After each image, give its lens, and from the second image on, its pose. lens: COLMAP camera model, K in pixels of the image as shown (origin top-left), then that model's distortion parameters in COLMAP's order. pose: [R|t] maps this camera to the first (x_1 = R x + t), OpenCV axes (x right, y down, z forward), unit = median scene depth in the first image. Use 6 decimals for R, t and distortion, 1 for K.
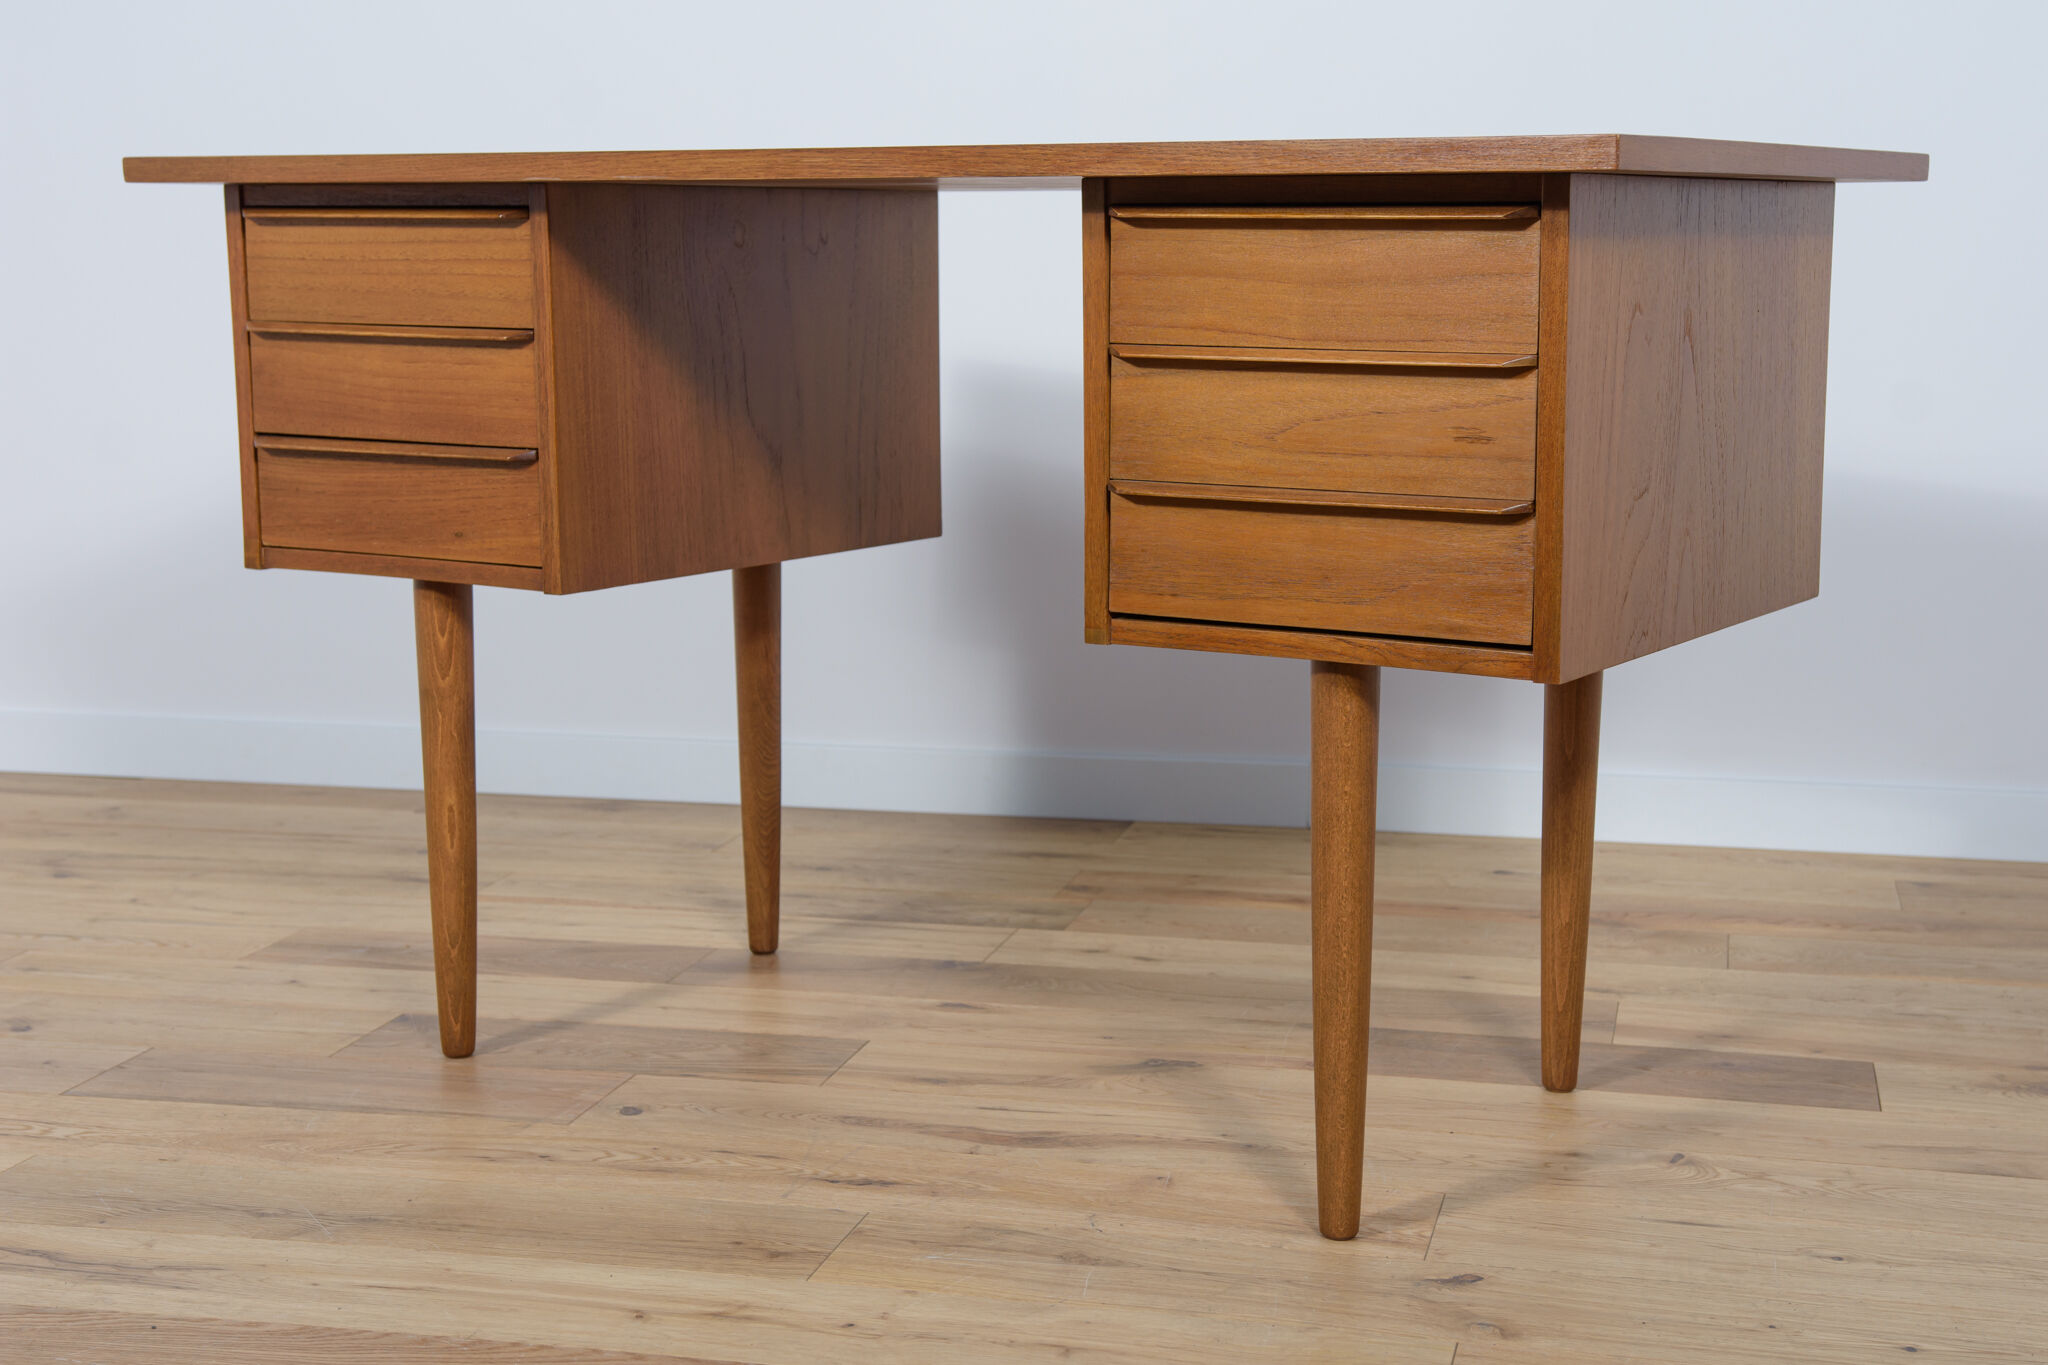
lens RADIAL K [[2835.1, 0, 1103.1], [0, 2835.1, 706.7], [0, 0, 1]] dist [0.077927, 0.000000]
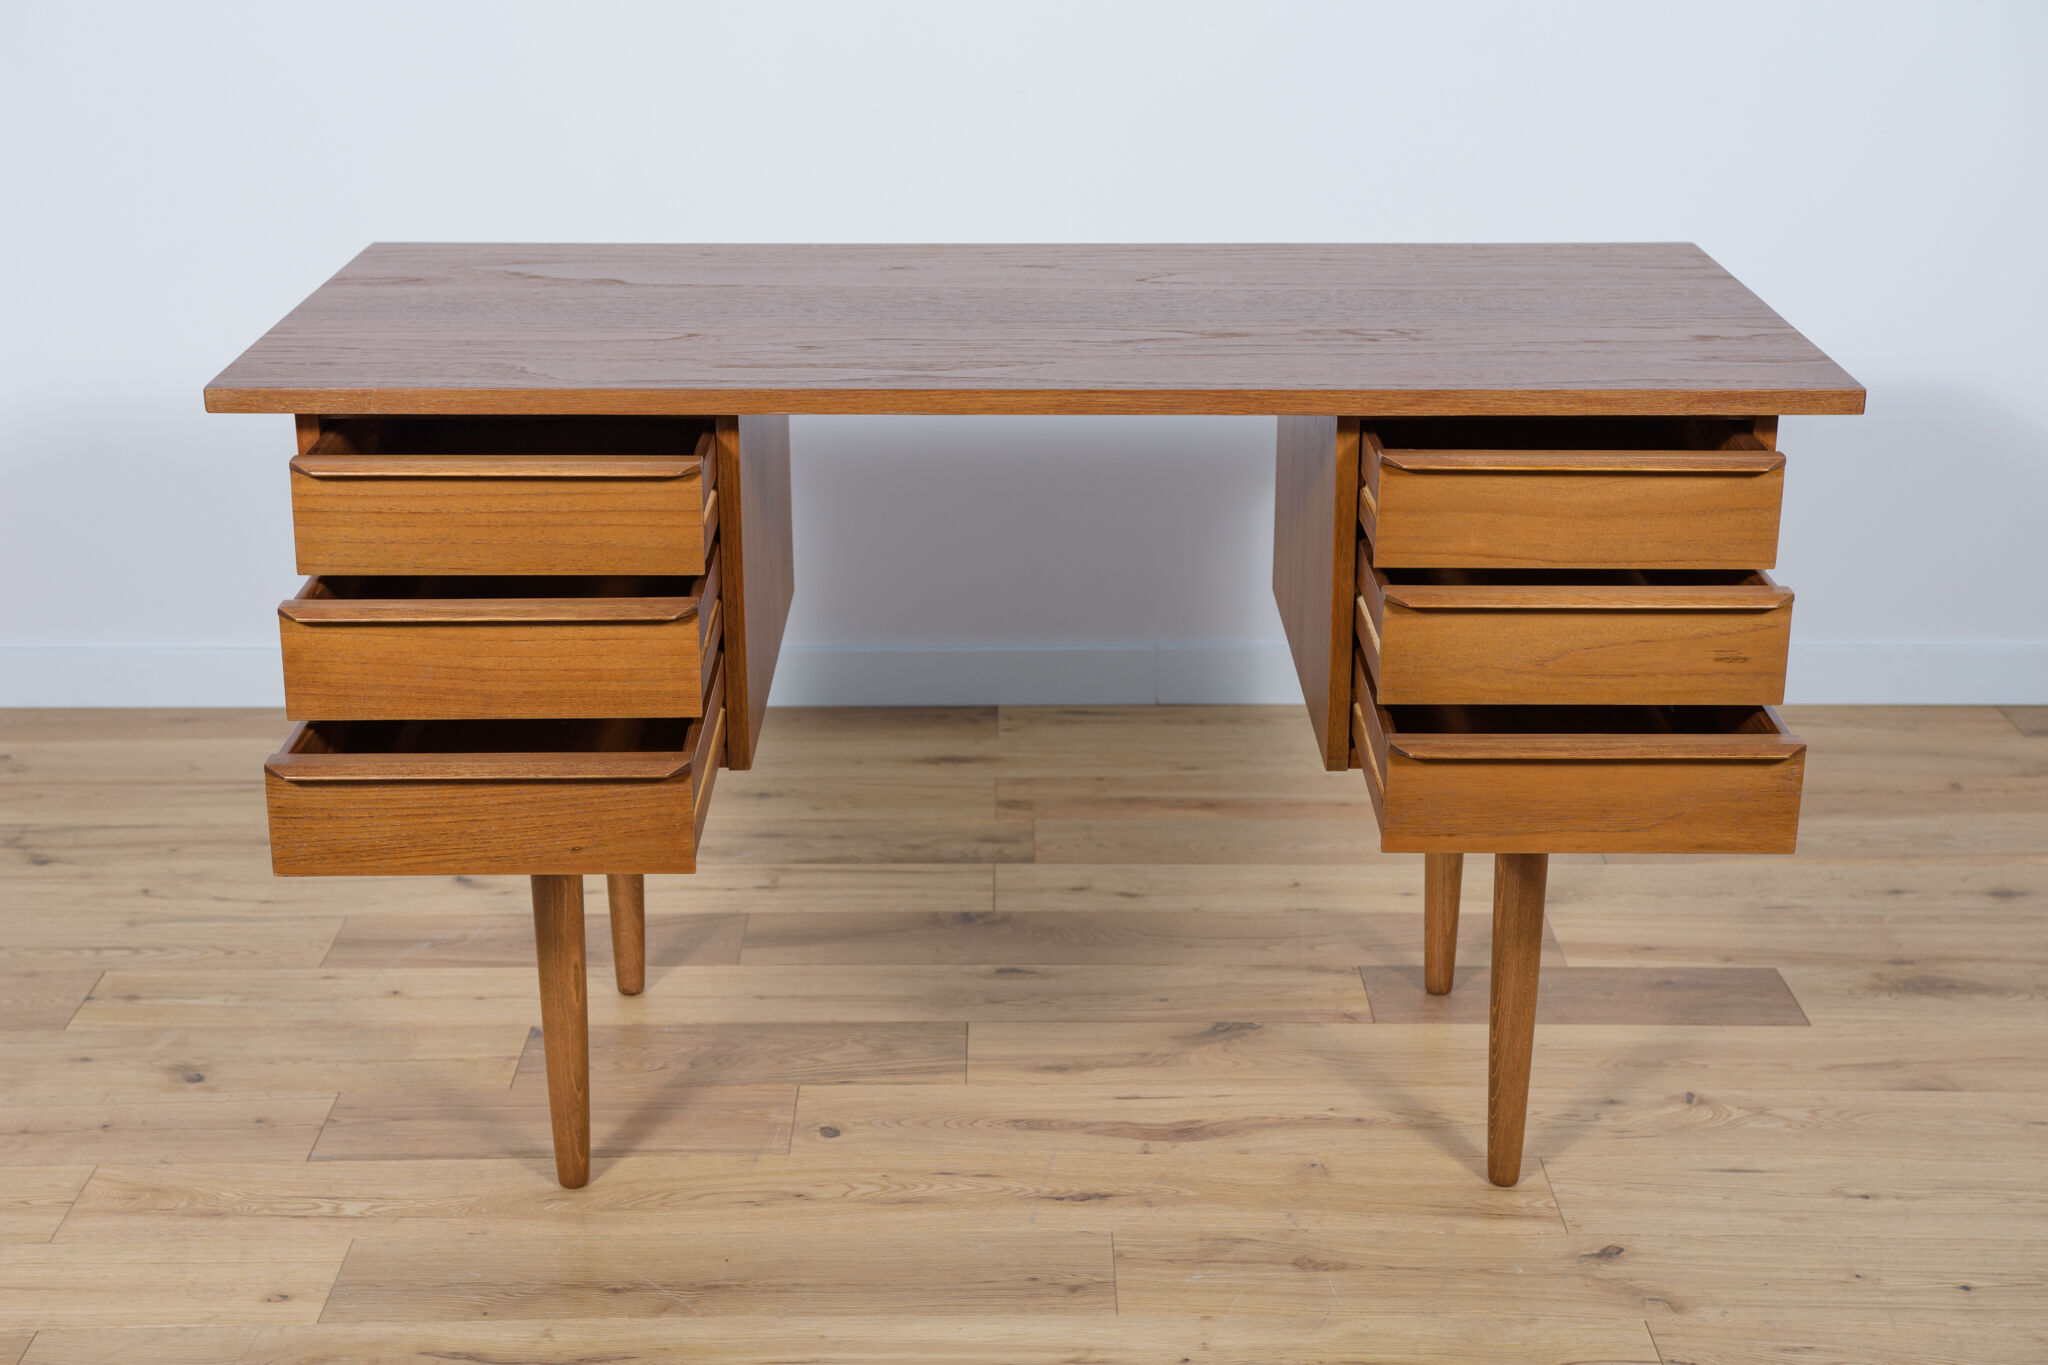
lens RADIAL K [[2949.0, 0, 1030.4], [0, 2949.0, 702.3], [0, 0, 1]] dist [0.106776, 0.000000]
pose [[0.974329, -0.072816, 0.213026, -0.341926], [0.035966, 0.984441, 0.171996, -0.244231], [-0.222236, -0.159919, 0.961789, -0.160536]]
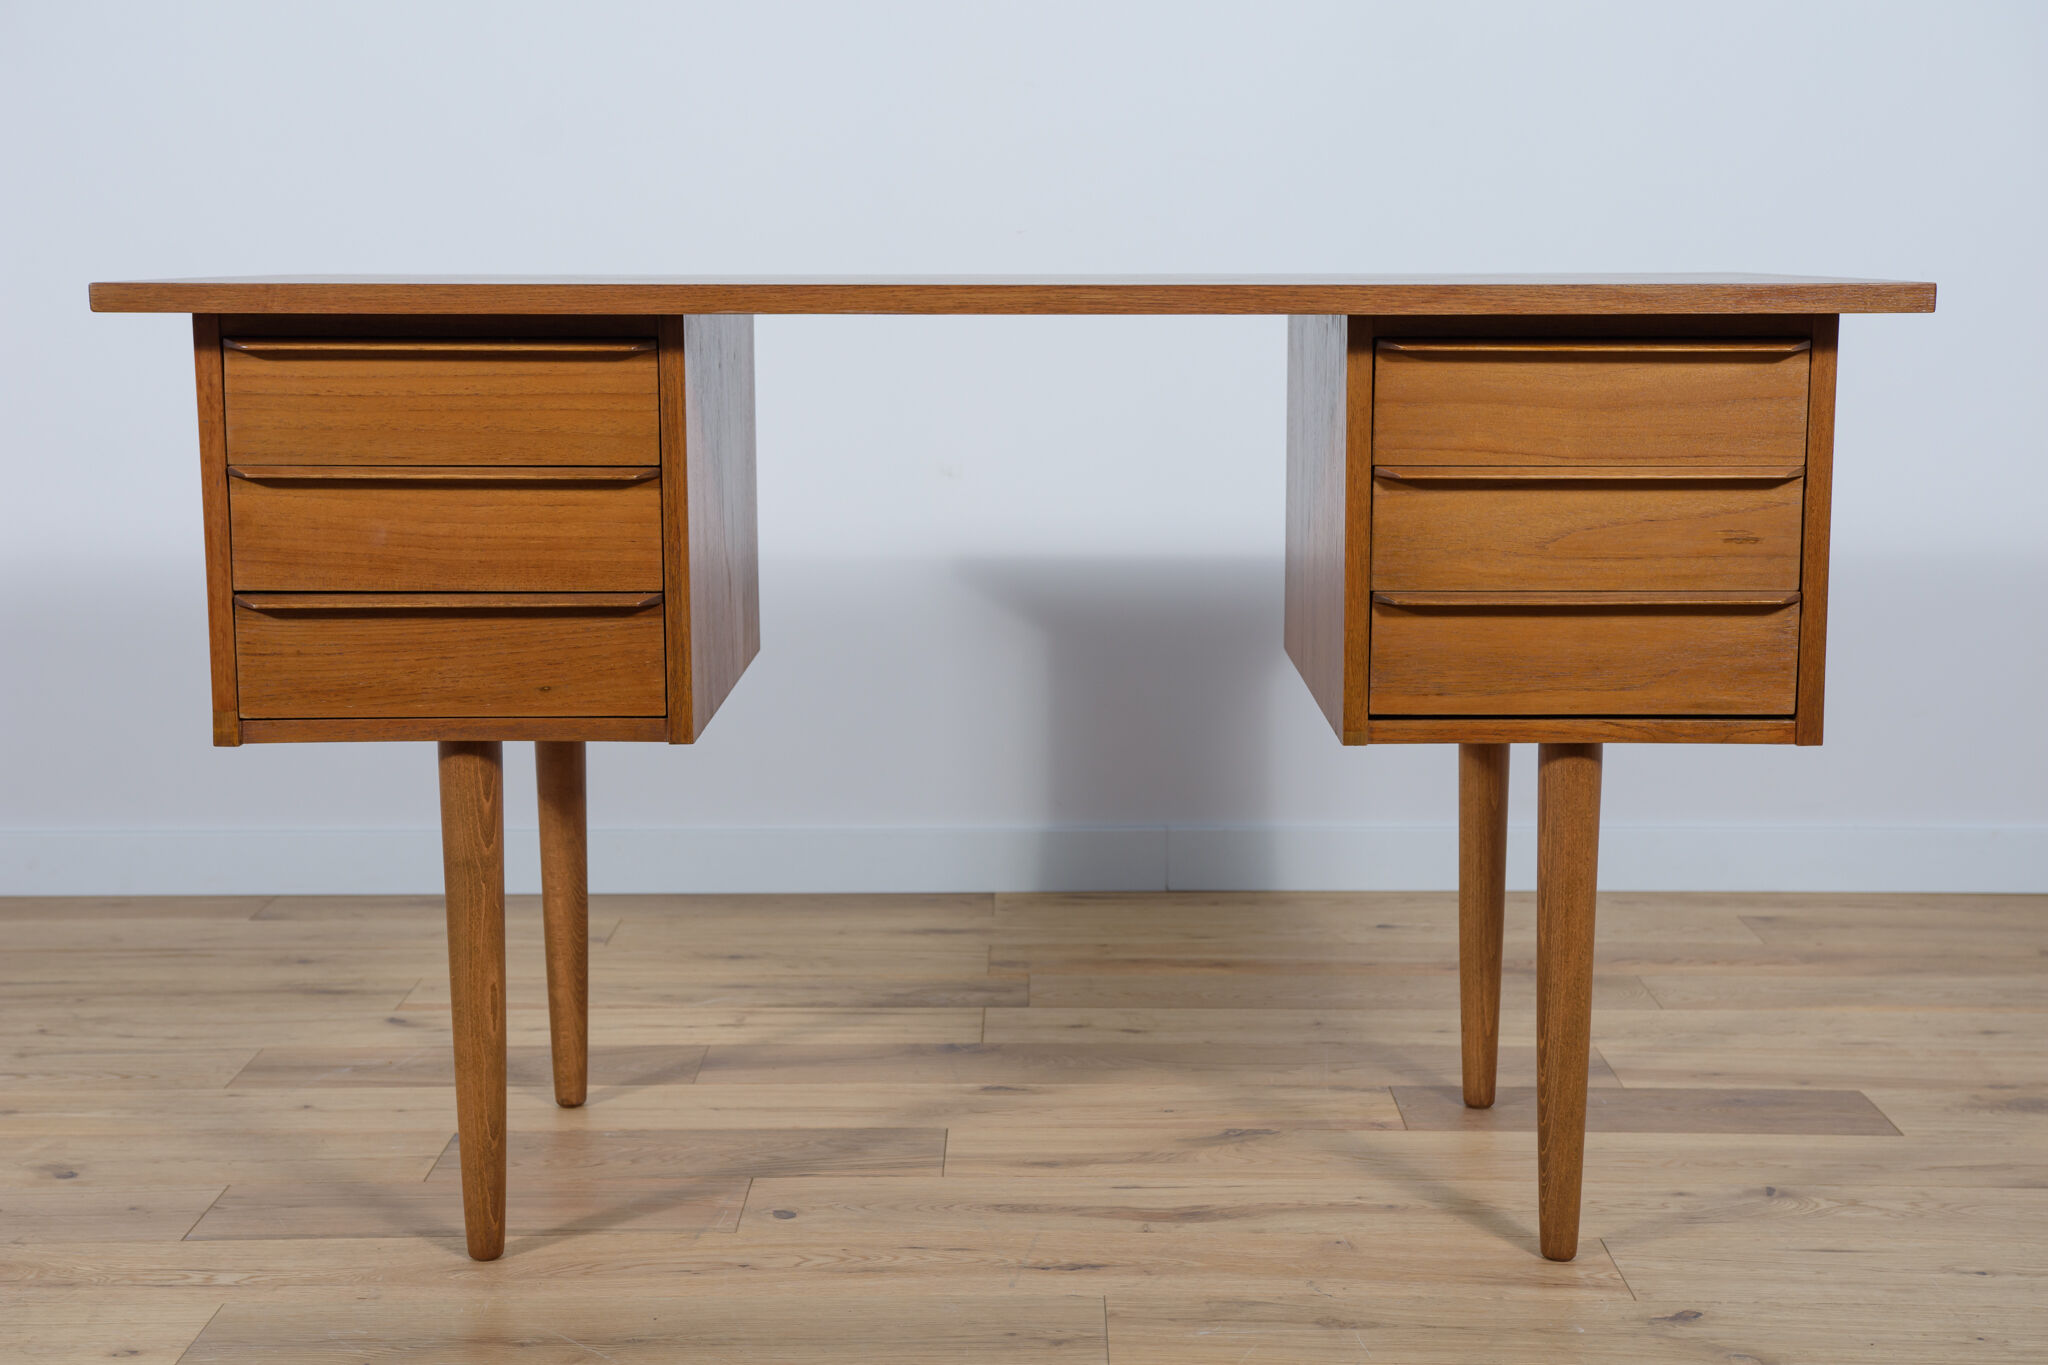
lens RADIAL K [[2949.0, 0, 1031.4], [0, 2949.0, 699.2], [0, 0, 1]] dist [0.106776, 0.000000]
pose [[0.976588, -0.034871, 0.212273, -0.307659], [0.037239, 0.999281, -0.007170, -0.032150], [-0.211870, 0.014907, 0.977184, -0.058305]]
